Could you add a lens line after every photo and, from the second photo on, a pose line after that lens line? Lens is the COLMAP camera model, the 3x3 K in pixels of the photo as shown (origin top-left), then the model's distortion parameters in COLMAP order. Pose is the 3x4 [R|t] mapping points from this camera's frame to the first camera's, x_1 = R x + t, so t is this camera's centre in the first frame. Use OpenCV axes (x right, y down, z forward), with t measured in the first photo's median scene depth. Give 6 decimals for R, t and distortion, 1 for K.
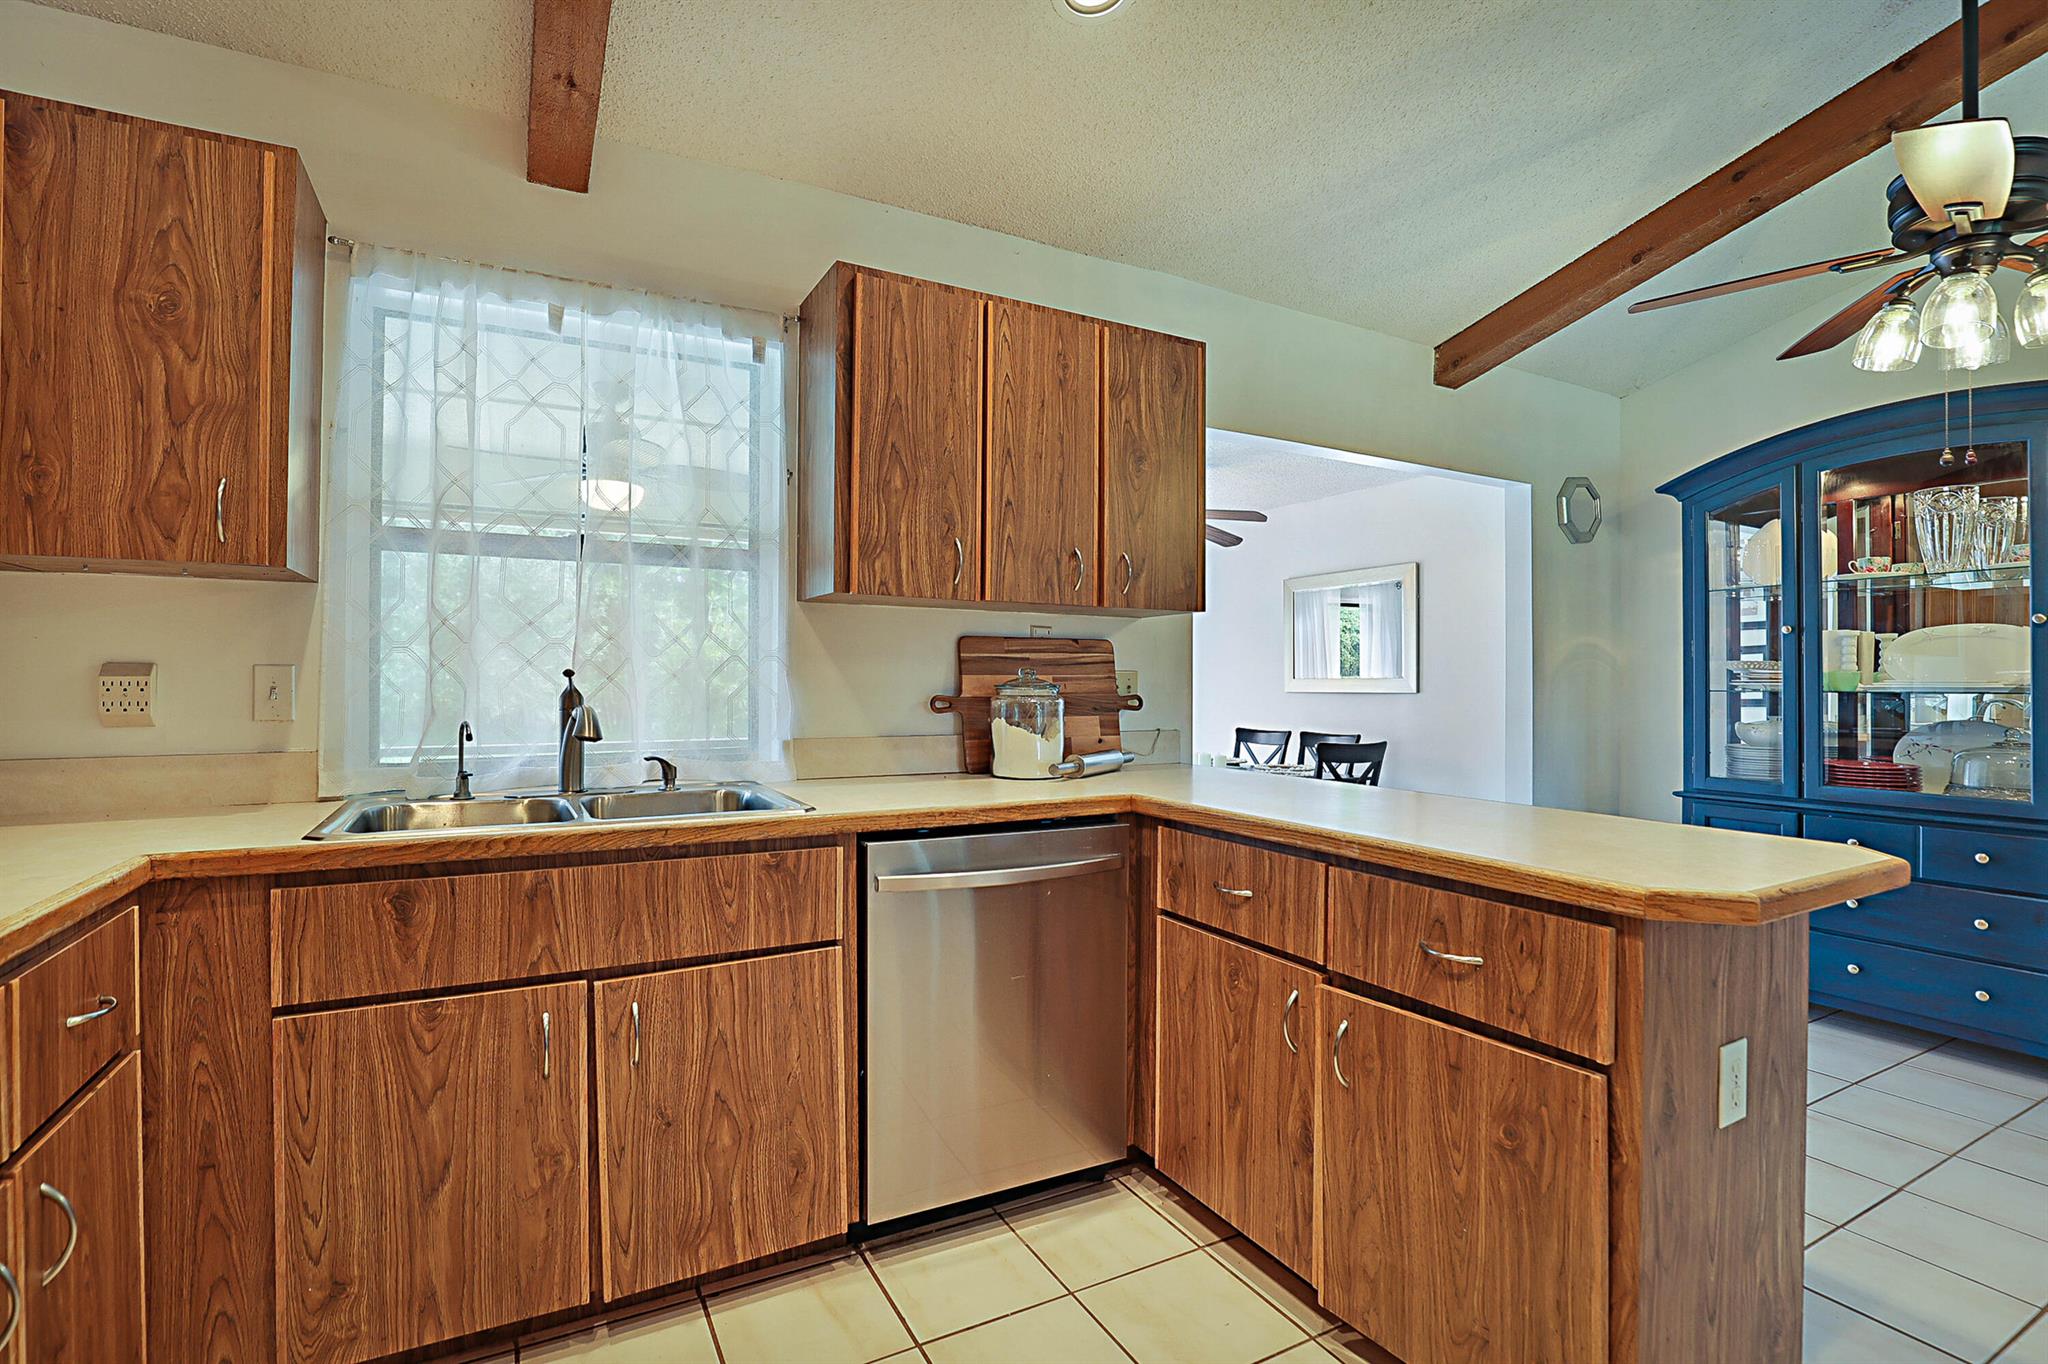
lens RADIAL K [[961.2, 0, 1023.2], [0, 961.2, 677.1], [0, 0, 1]] dist [-0.030269, 0.003200]
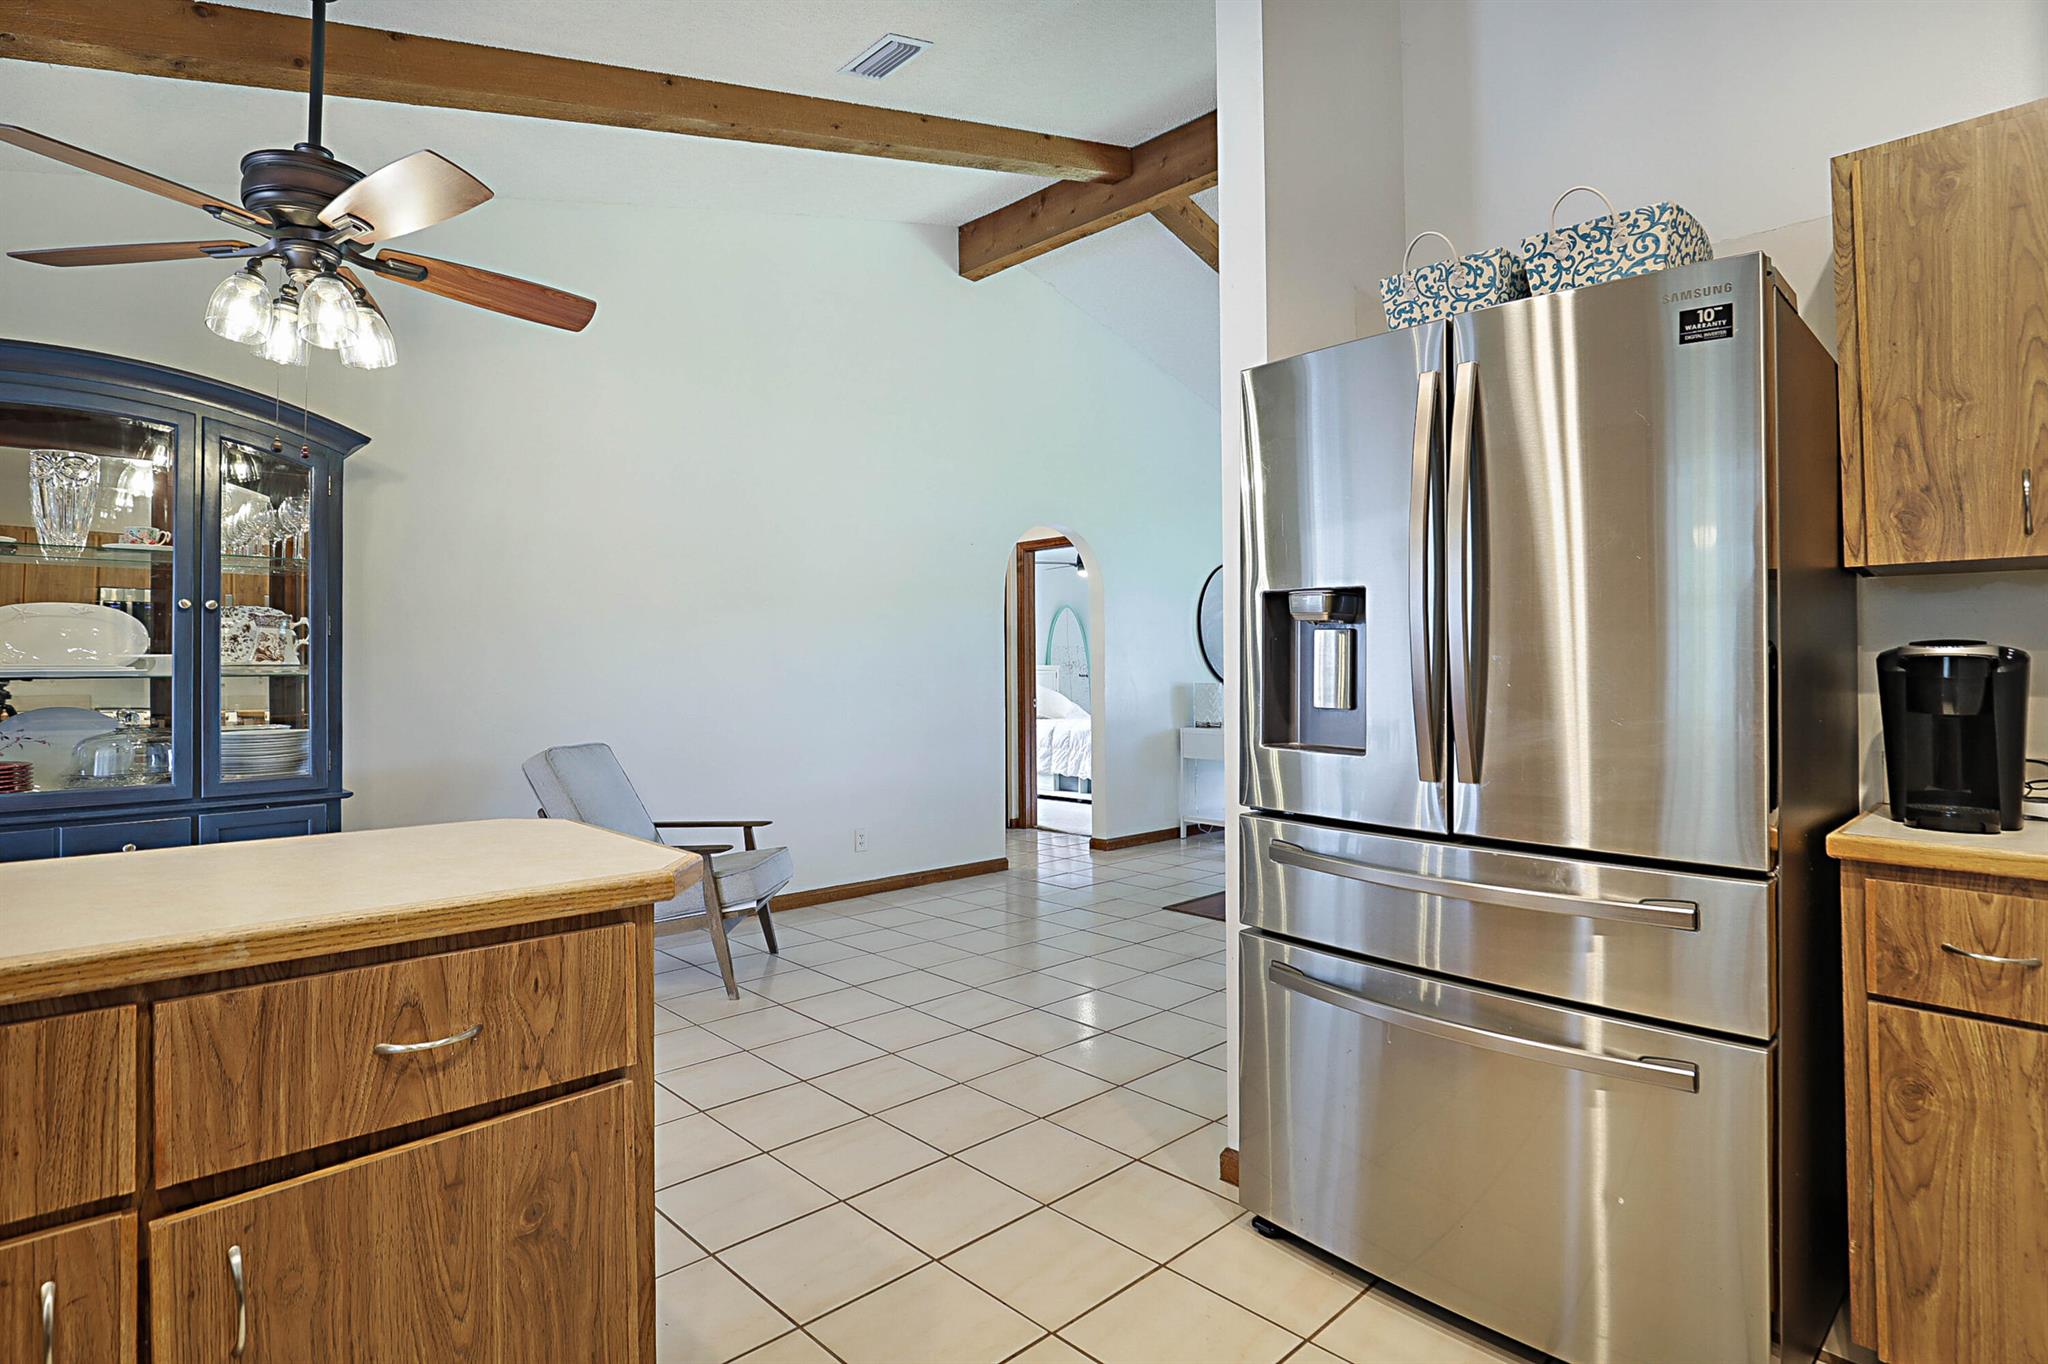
lens RADIAL K [[1018.0, 0, 1018.9], [0, 1018.0, 668.7], [0, 0, 1]] dist [-0.017570, 0.000847]
pose [[-0.230639, -0.008039, 0.973006, -0.290561], [-0.000365, 0.999967, 0.008175, -0.001923], [-0.973039, 0.001530, -0.230635, 0.519857]]
